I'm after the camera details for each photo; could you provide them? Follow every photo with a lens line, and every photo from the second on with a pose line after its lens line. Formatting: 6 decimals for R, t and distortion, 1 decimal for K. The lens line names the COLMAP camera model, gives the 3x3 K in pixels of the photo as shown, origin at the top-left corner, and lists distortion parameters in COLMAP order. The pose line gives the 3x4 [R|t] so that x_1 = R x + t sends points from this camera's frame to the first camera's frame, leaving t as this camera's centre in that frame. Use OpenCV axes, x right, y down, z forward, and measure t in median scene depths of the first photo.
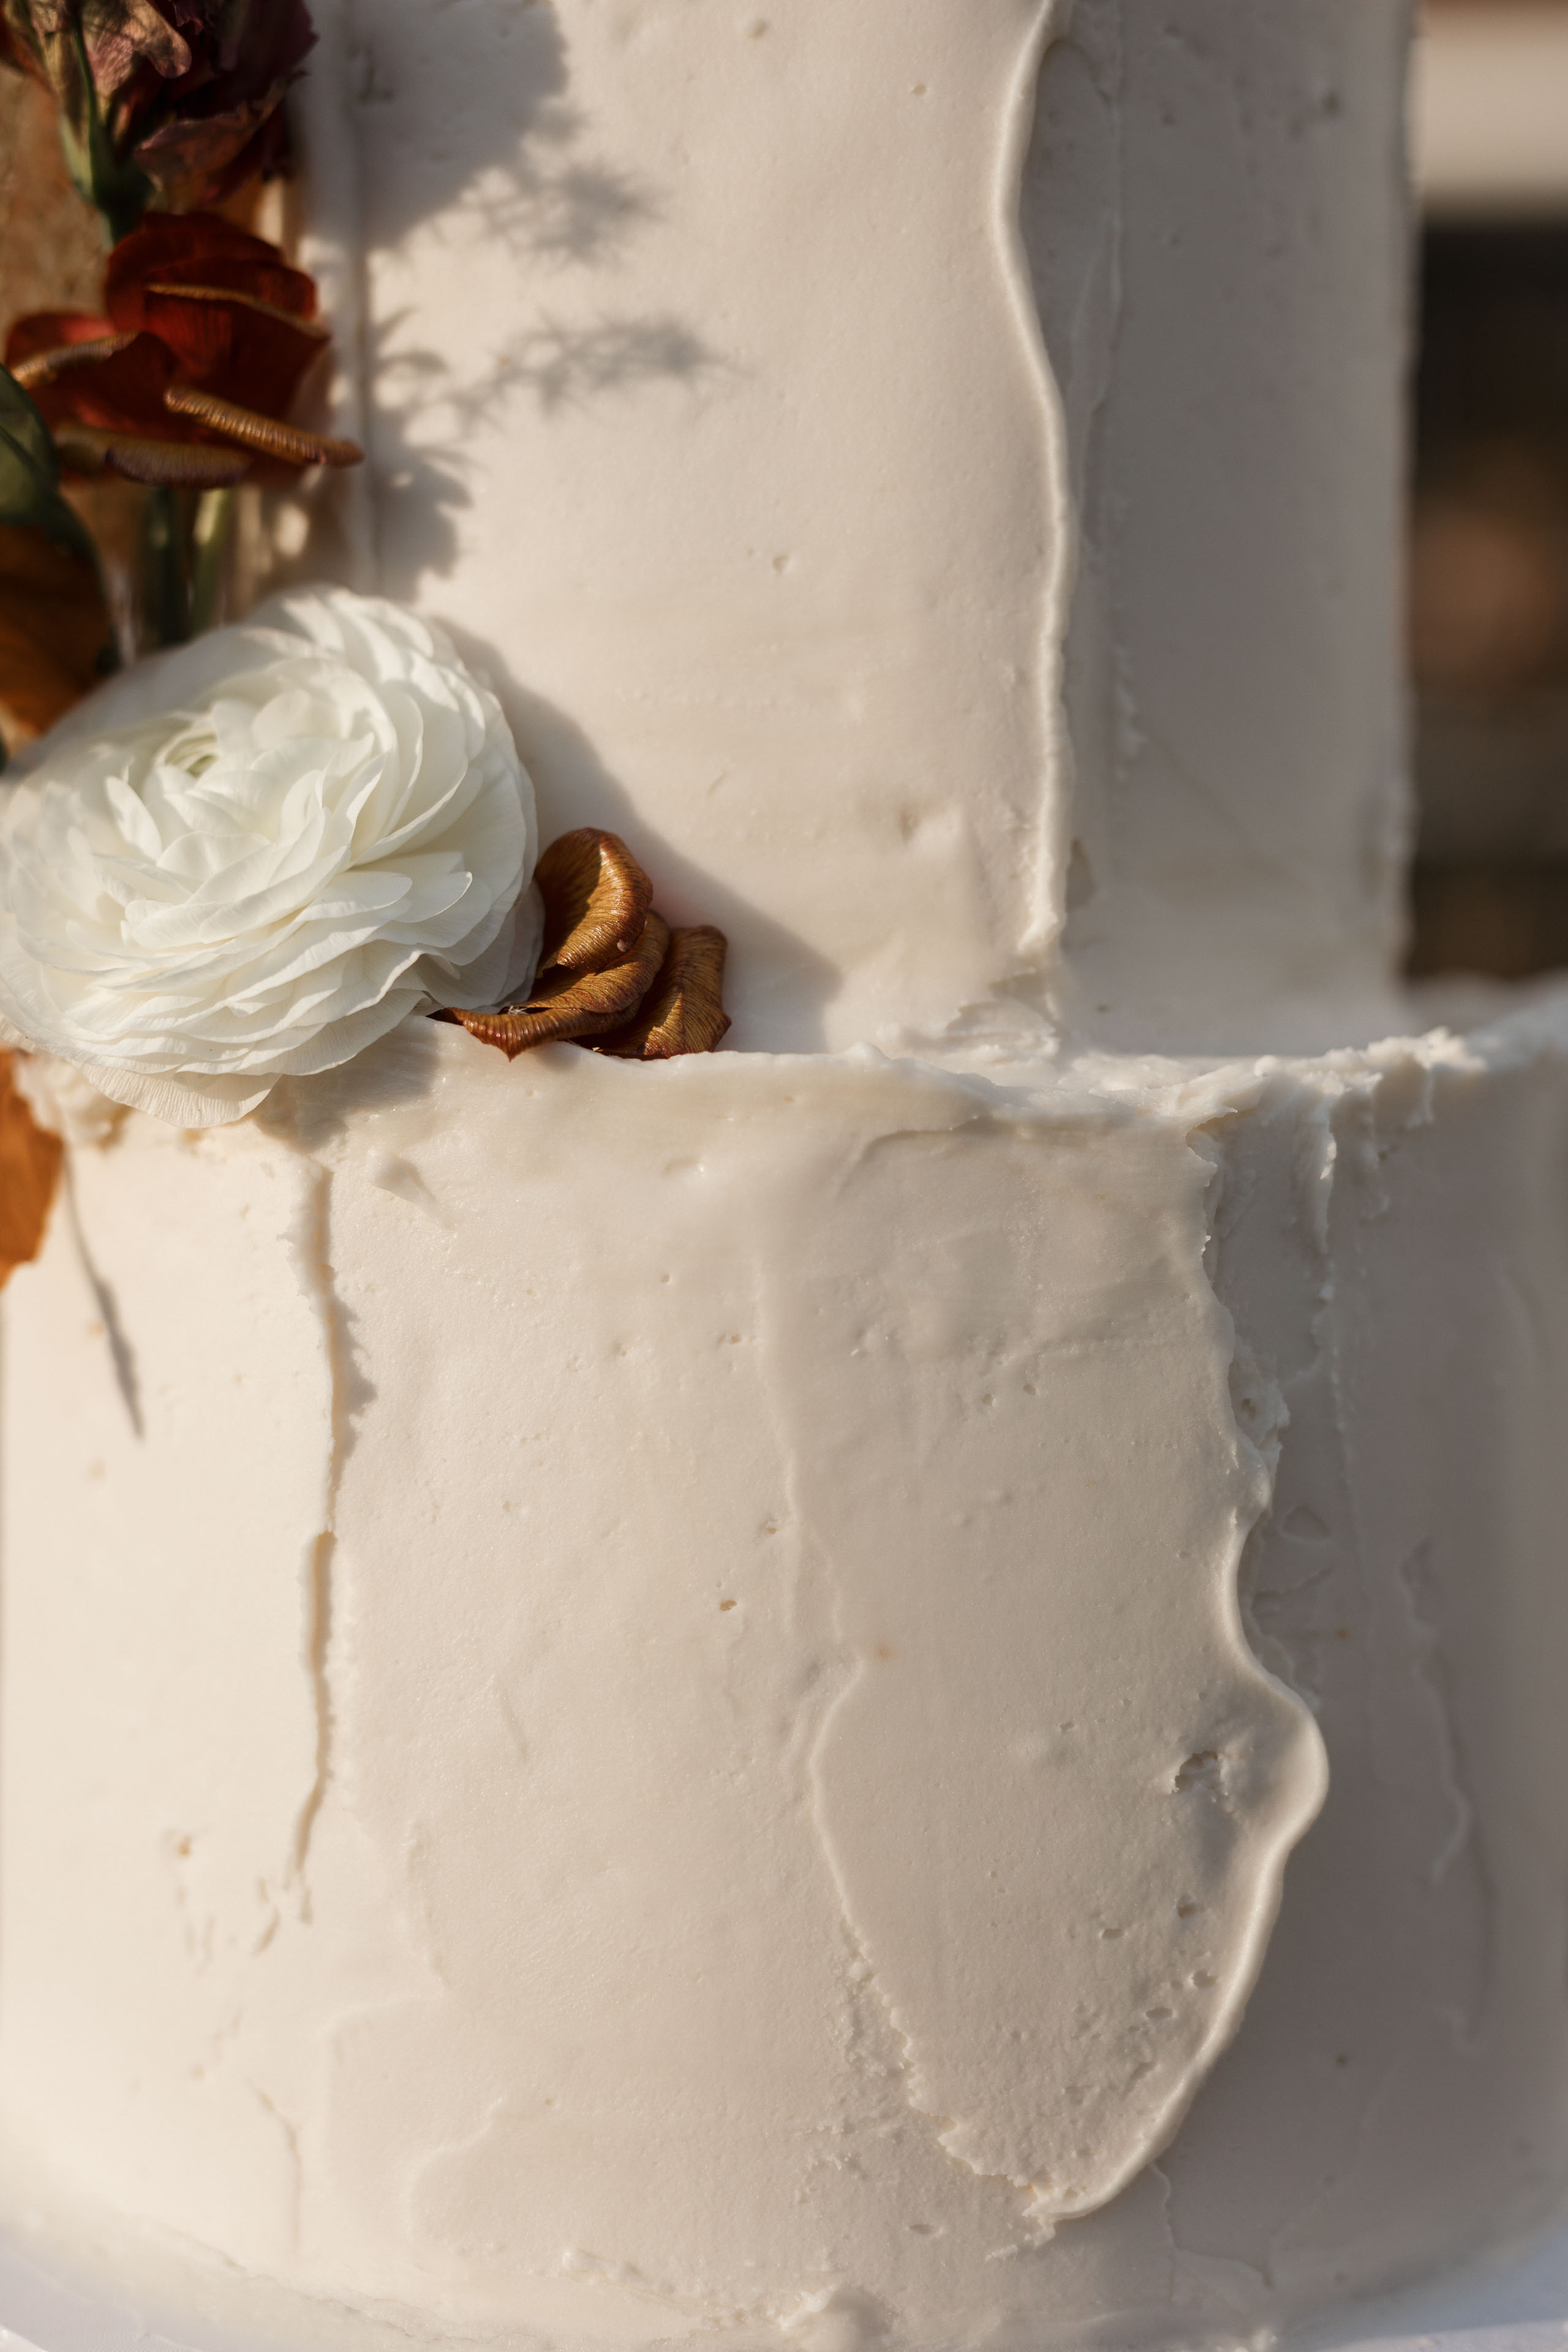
lens RADIAL K [[3436.9, 0, 784.0], [0, 3436.9, 1176.0], [0, 0, 1]] dist [-0.026477, -0.000961]
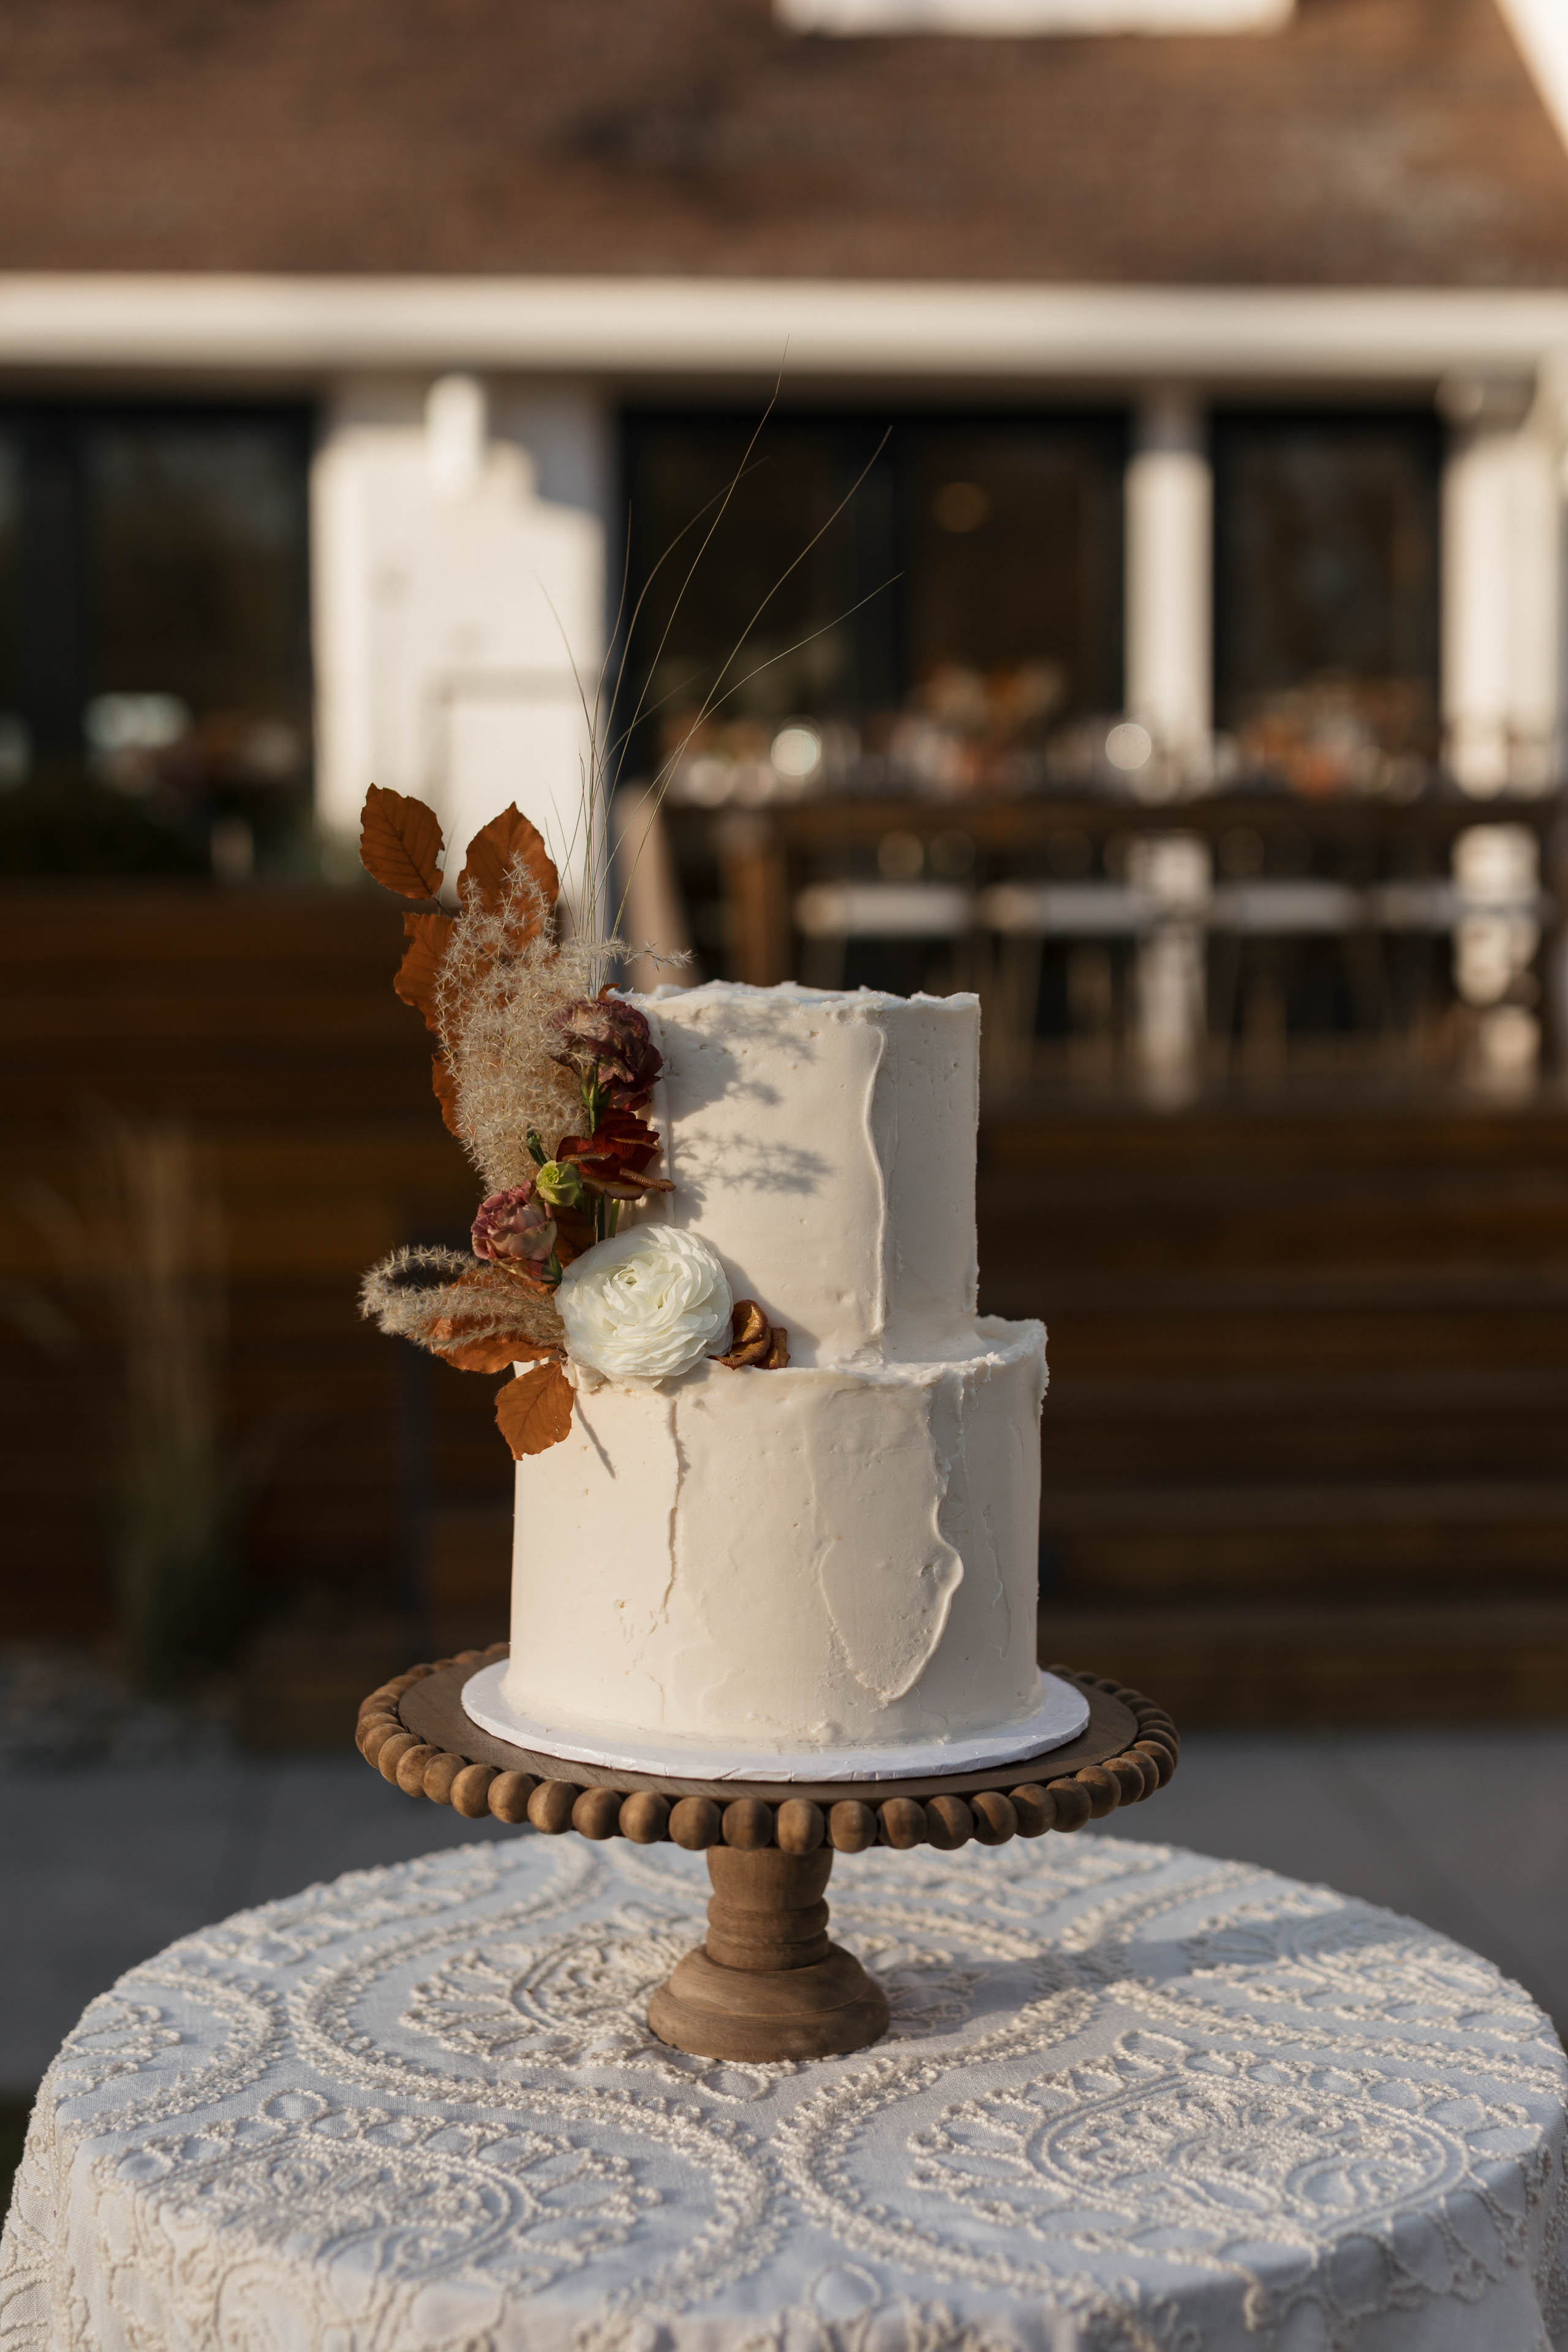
lens RADIAL K [[3377.9, 0, 716.8], [0, 3377.9, 1182.1], [0, 0, 1]] dist [-0.031257, -0.027315]
pose [[0.991553, -0.009029, 0.129388, -0.526793], [0.009992, 0.999927, -0.006796, -0.198103], [-0.129317, 0.008031, 0.991571, -2.355117]]
